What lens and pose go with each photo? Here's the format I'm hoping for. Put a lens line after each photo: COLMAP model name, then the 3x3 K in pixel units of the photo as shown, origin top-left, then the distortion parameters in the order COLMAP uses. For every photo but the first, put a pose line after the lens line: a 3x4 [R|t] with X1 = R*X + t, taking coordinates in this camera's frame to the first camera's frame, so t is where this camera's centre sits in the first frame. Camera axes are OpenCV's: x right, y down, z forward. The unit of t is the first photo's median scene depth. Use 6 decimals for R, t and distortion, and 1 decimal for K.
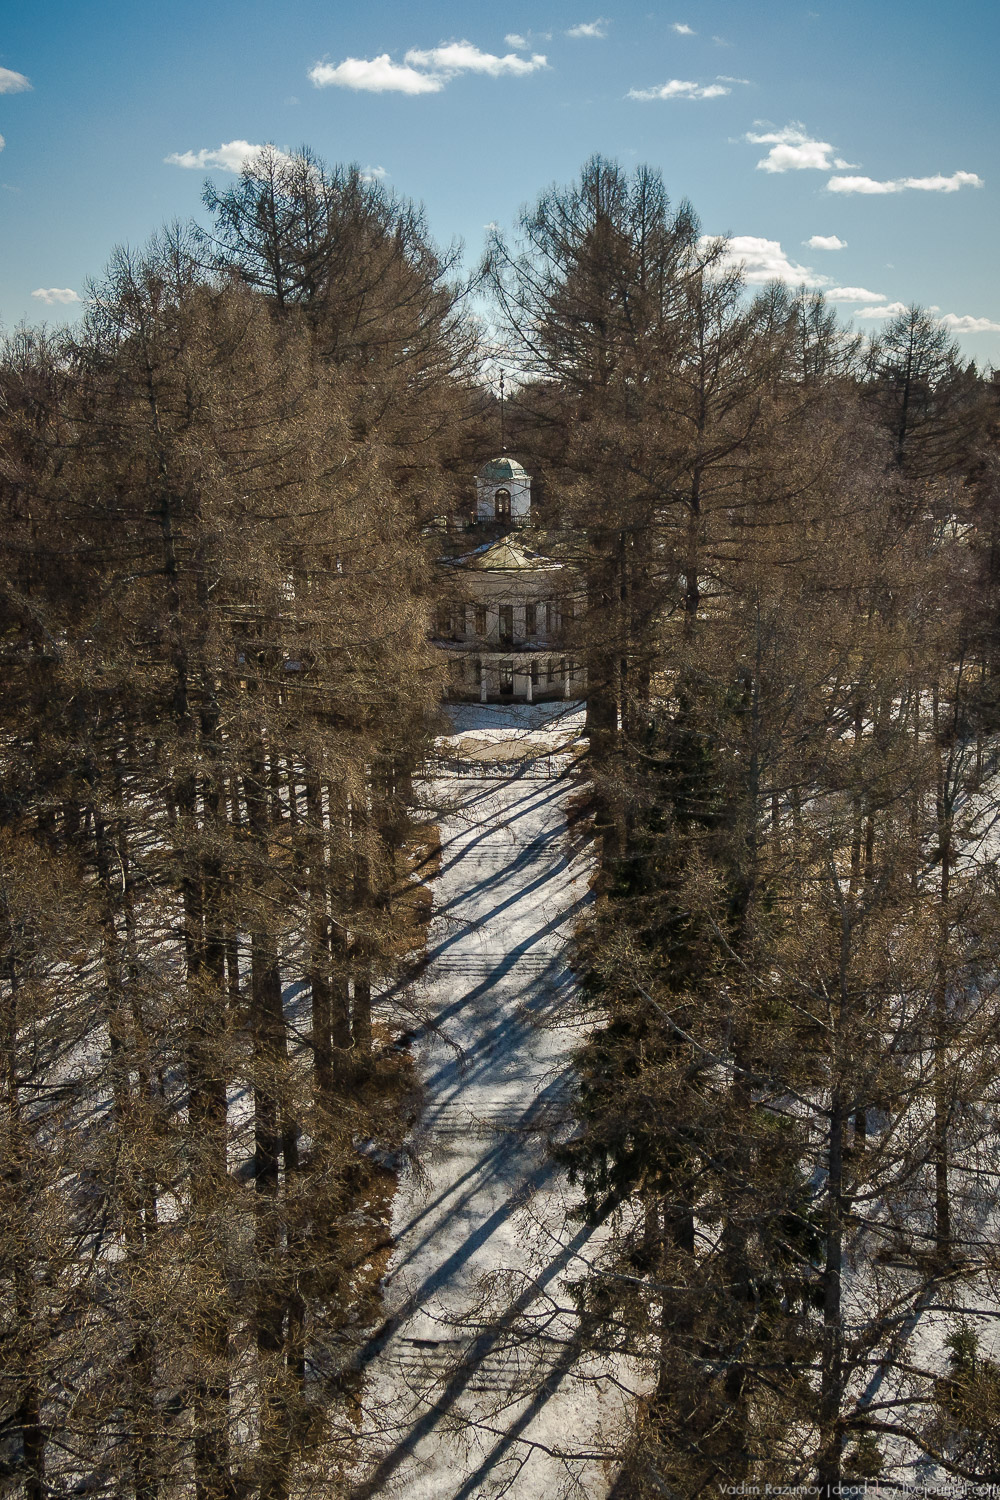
lens RADIAL K [[1719.5, 0, 500.0], [0, 1719.5, 750.0], [0, 0, 1]] dist [0.216804, 0.039290]
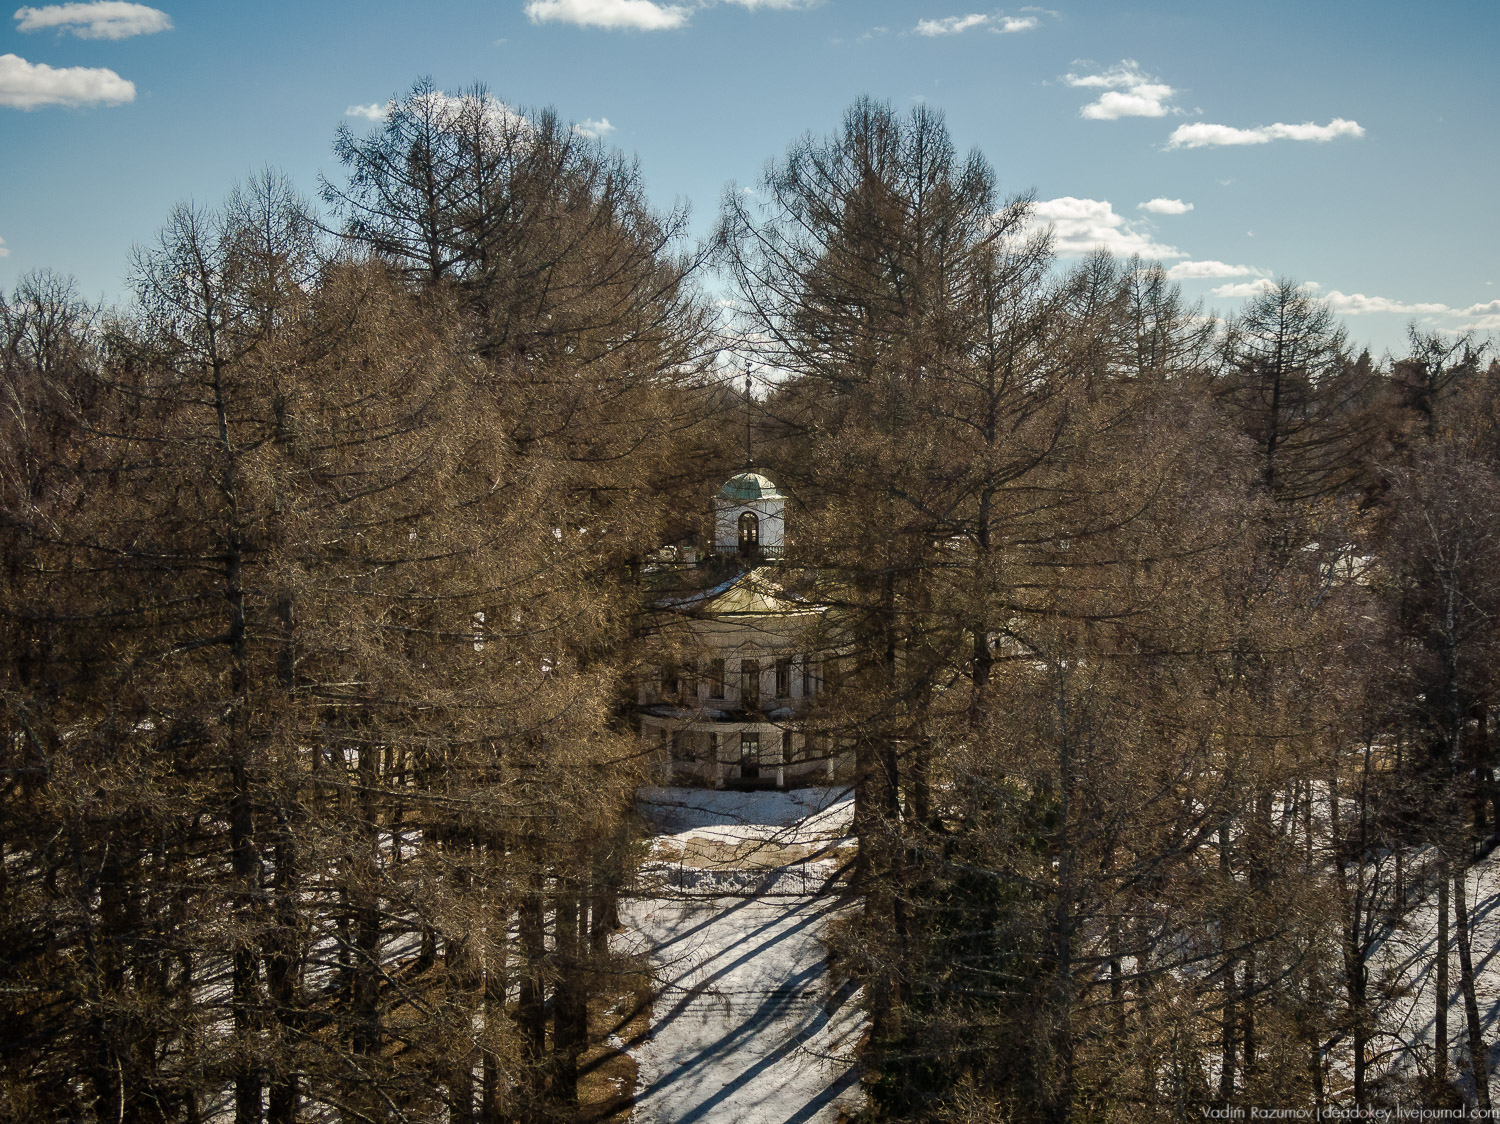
lens RADIAL K [[1900.2, 0, 750.0], [0, 1900.2, 562.0], [0, 0, 1]] dist [0.756886, -2.757953]
pose [[0.999024, 0.000684, -0.044165, 0.043185], [-0.005596, 0.993781, -0.111211, -0.034063], [0.043814, 0.111350, 0.992815, 0.151428]]
